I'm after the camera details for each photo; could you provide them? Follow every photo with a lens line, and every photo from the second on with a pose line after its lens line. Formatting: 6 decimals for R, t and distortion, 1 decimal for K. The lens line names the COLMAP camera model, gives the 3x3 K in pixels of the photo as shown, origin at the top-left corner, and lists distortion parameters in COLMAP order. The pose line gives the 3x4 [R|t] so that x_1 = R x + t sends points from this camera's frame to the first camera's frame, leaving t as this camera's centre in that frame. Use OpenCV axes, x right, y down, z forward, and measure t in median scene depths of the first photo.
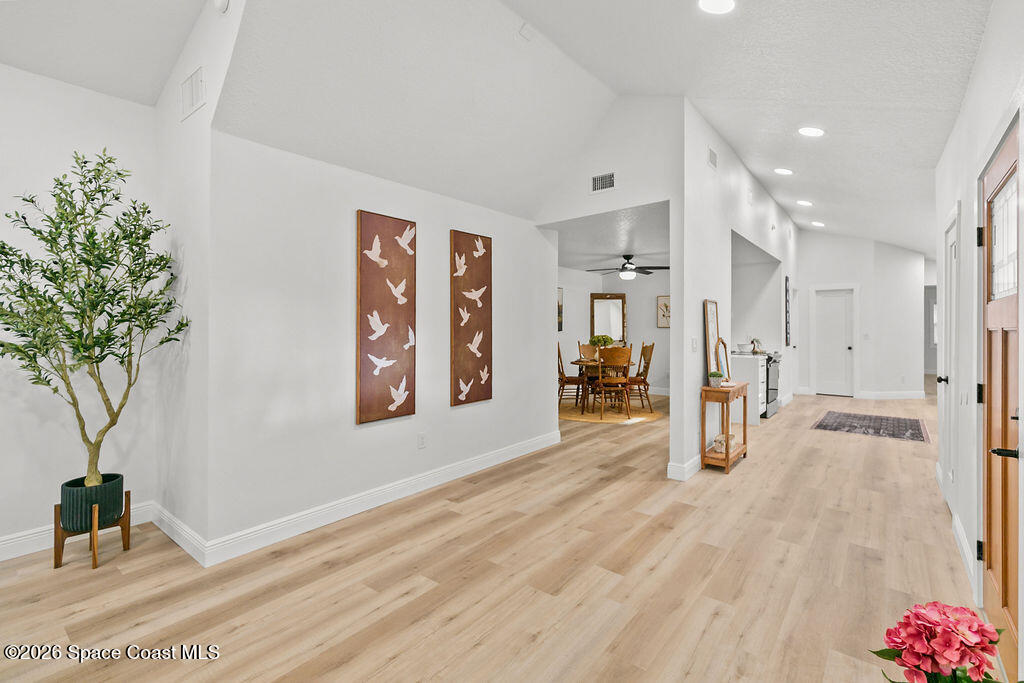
lens RADIAL K [[468.5, 0, 513.8], [0, 468.5, 326.2], [0, 0, 1]] dist [0.004524, -0.000062]
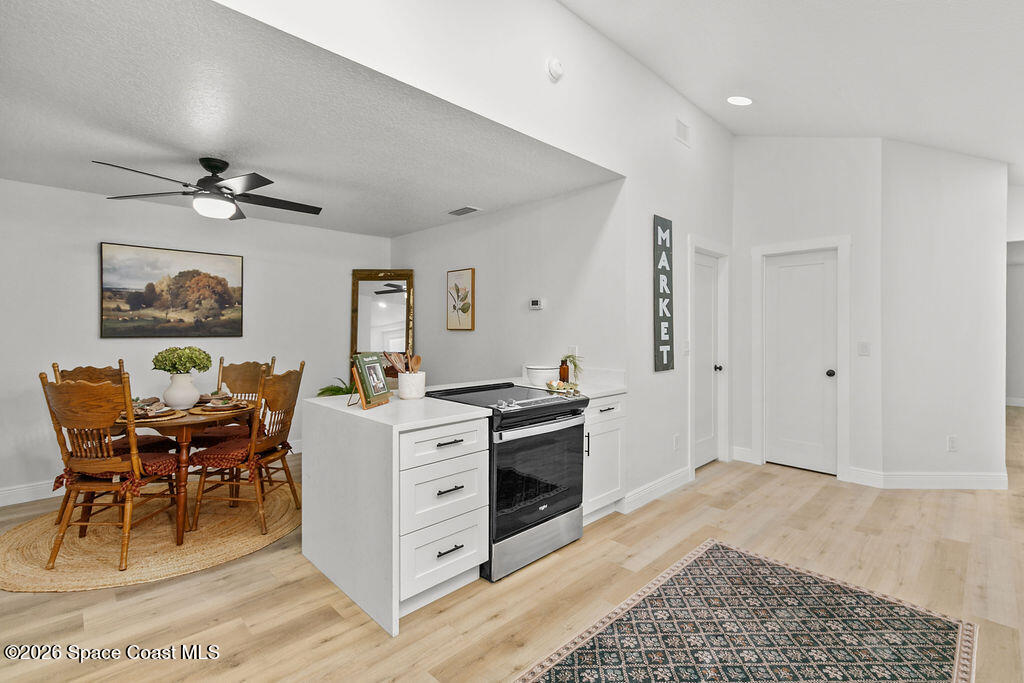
lens RADIAL K [[463.0, 0, 516.7], [0, 463.0, 330.5], [0, 0, 1]] dist [0.004802, 0.000106]
pose [[0.992204, -0.000422, -0.124625, 1.001468], [0.001008, 0.999989, 0.004637, 0.002267], [0.124622, -0.004726, 0.992193, 1.075965]]
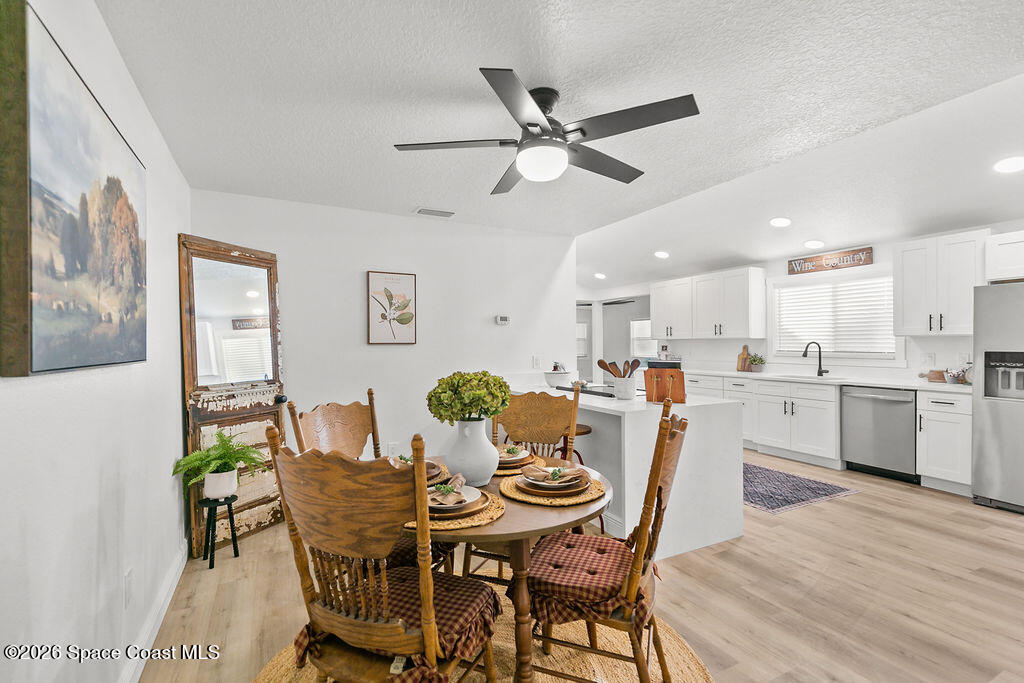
lens RADIAL K [[466.5, 0, 509.8], [0, 466.5, 339.8], [0, 0, 1]] dist [0.007078, -0.000209]
pose [[0.415880, 0.003367, 0.909413, -0.056047], [0.008506, 0.999935, -0.007591, 0.006517], [-0.909380, 0.010892, 0.415824, 1.569830]]
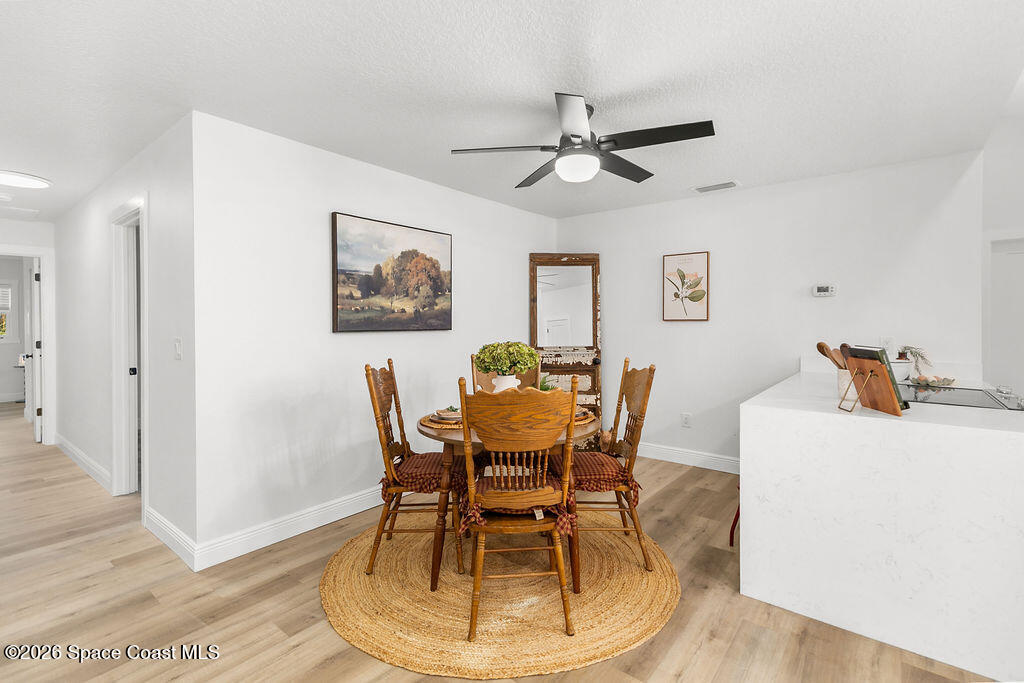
lens RADIAL K [[468.5, 0, 513.8], [0, 468.5, 326.2], [0, 0, 1]] dist [0.004524, -0.000062]
pose [[0.999923, -0.007403, -0.009937, 0.350662], [0.007496, 0.999928, 0.009337, 0.005929], [0.009867, -0.009410, 0.999907, 1.149980]]
